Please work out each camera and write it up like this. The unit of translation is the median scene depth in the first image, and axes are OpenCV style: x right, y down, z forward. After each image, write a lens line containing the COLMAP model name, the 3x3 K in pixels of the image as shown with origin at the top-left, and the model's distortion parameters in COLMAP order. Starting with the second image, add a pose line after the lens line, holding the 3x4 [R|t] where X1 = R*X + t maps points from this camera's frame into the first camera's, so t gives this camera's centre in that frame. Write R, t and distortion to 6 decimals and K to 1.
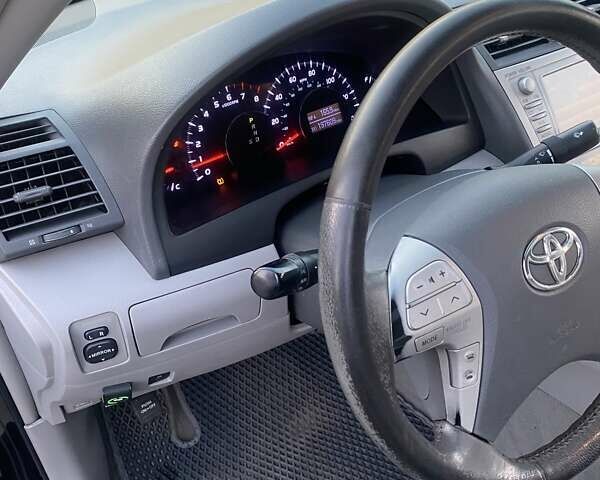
lens RADIAL K [[599.5, 0, 300.0], [0, 599.5, 240.0], [0, 0, 1]] dist [0.004084, -0.002413]
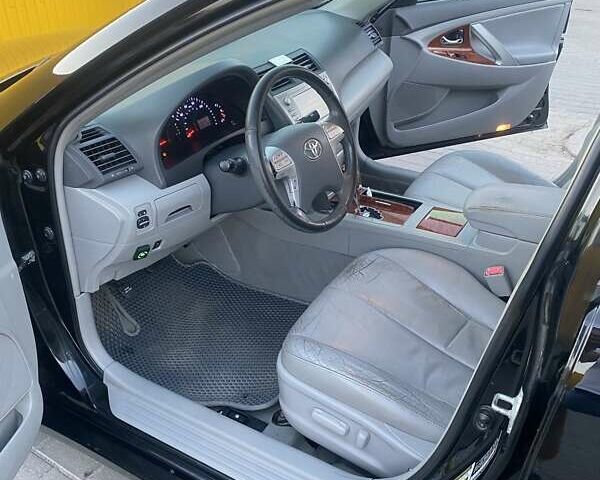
lens RADIAL K [[599.5, 0, 300.0], [0, 599.5, 240.0], [0, 0, 1]] dist [0.004084, -0.002413]
pose [[0.909603, -0.160440, 0.383251, -0.674145], [0.193581, 0.979847, -0.049252, 0.477889], [-0.367626, 0.118990, 0.922330, -1.328093]]
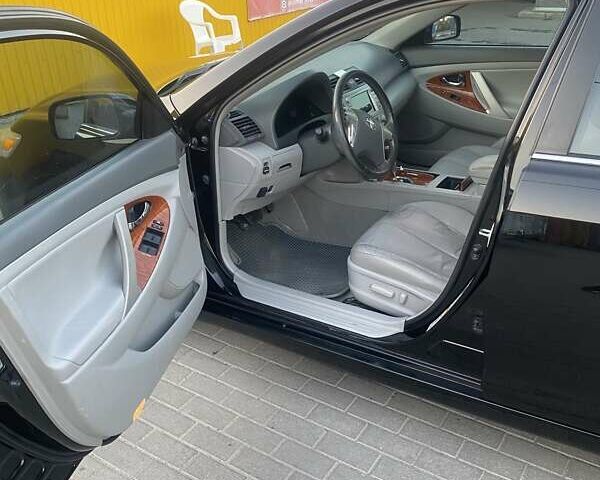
lens RADIAL K [[544.3, 0, 299.9], [0, 544.3, 301.3], [0, 0, 1]] dist [0.007640, -0.000878]
pose [[0.922411, -0.182553, 0.340341, -1.424038], [0.192997, 0.981194, 0.003224, 1.000712], [-0.334529, 0.062711, 0.940297, -2.167488]]
